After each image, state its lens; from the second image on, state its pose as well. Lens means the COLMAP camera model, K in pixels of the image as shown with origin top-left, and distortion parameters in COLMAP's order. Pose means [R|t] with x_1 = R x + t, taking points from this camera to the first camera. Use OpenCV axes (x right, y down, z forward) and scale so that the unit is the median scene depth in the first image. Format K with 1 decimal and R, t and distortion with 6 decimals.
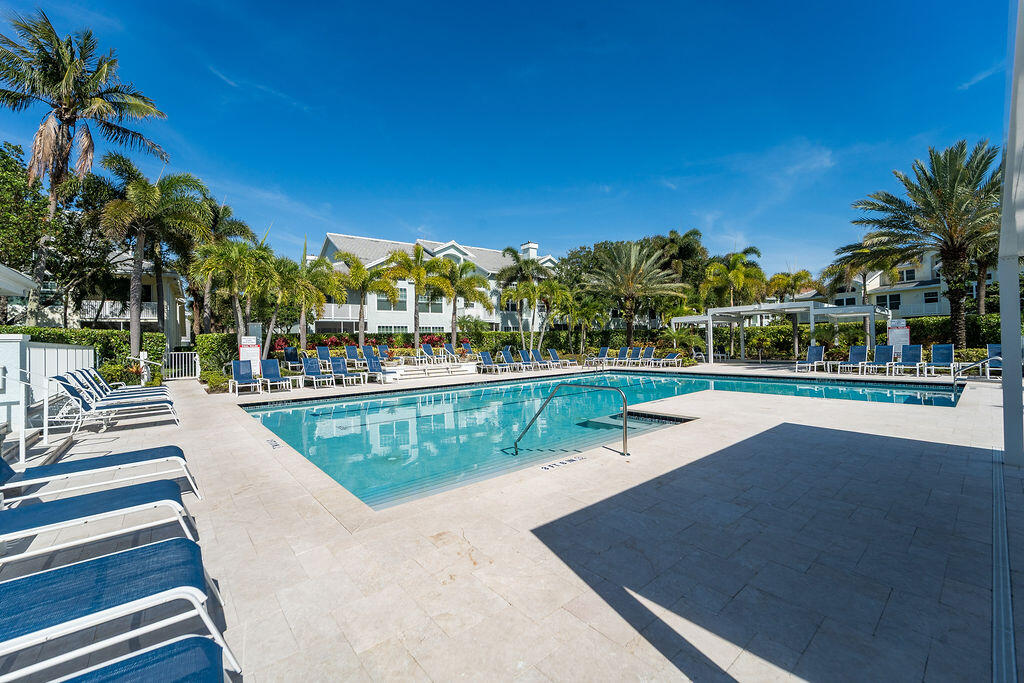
lens RADIAL K [[416.7, 0, 504.3], [0, 416.7, 339.0], [0, 0, 1]] dist [-0.005564, -0.002496]
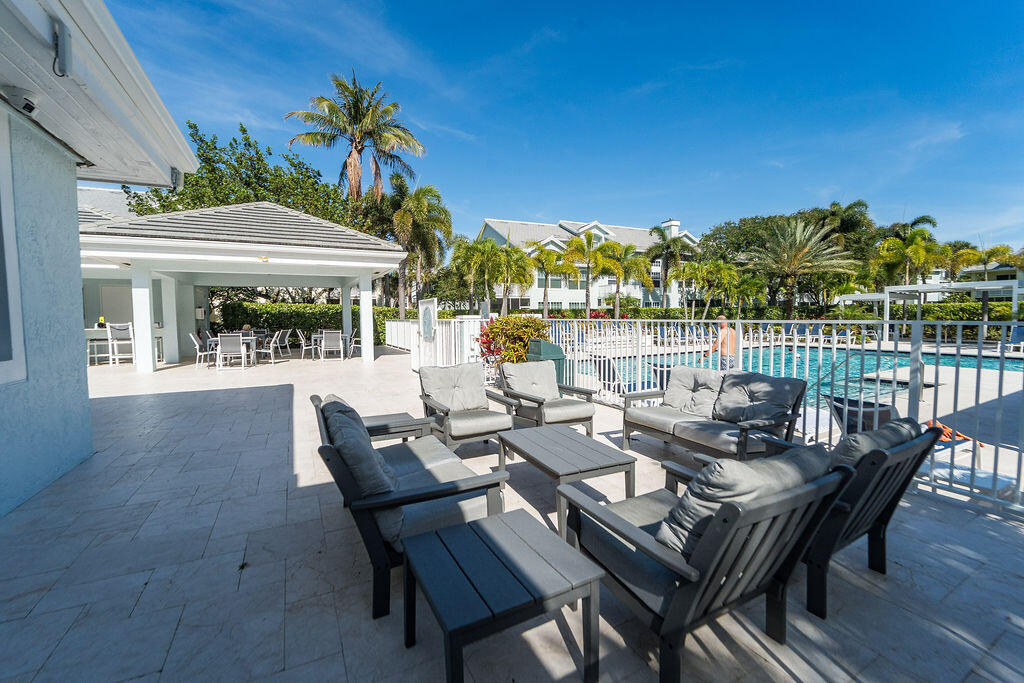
lens RADIAL K [[416.7, 0, 502.7], [0, 416.7, 339.8], [0, 0, 1]] dist [-0.005564, -0.002496]
pose [[0.978695, 0.019209, -0.204421, -0.159841], [-0.004870, 0.997506, 0.070418, -0.008030], [0.205264, -0.067922, 0.976347, -0.130751]]
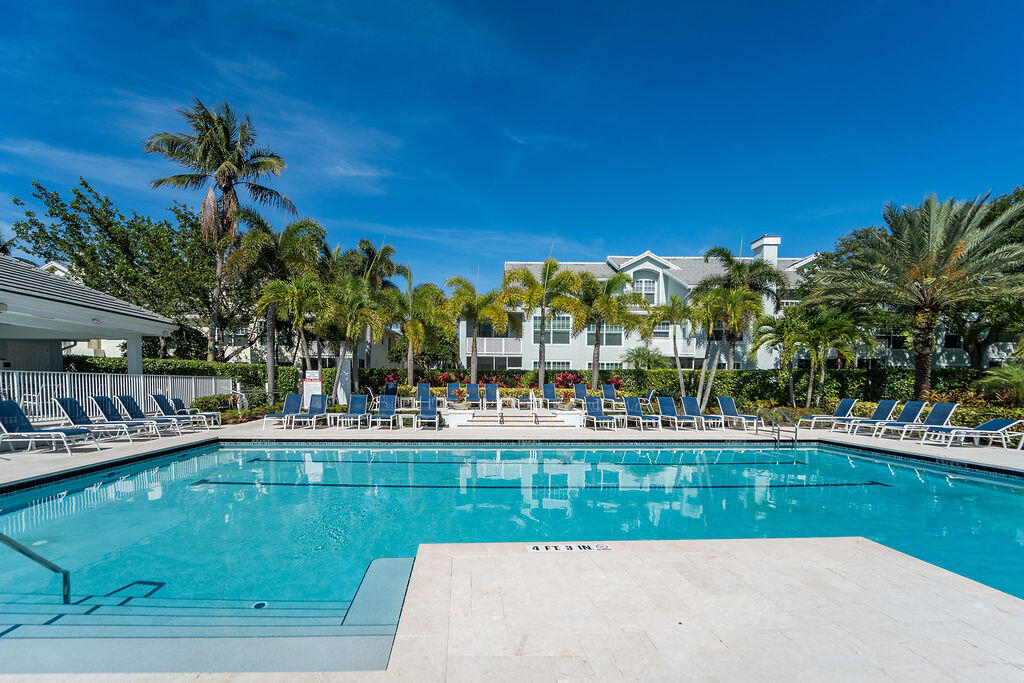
lens RADIAL K [[450.8, 0, 492.8], [0, 450.8, 382.4], [0, 0, 1]] dist [-0.005284, -0.000860]
pose [[0.801410, 0.025273, -0.597581, 0.180395], [-0.020498, 0.999681, 0.014789, -0.000771], [0.597764, 0.000397, 0.801672, 0.196357]]
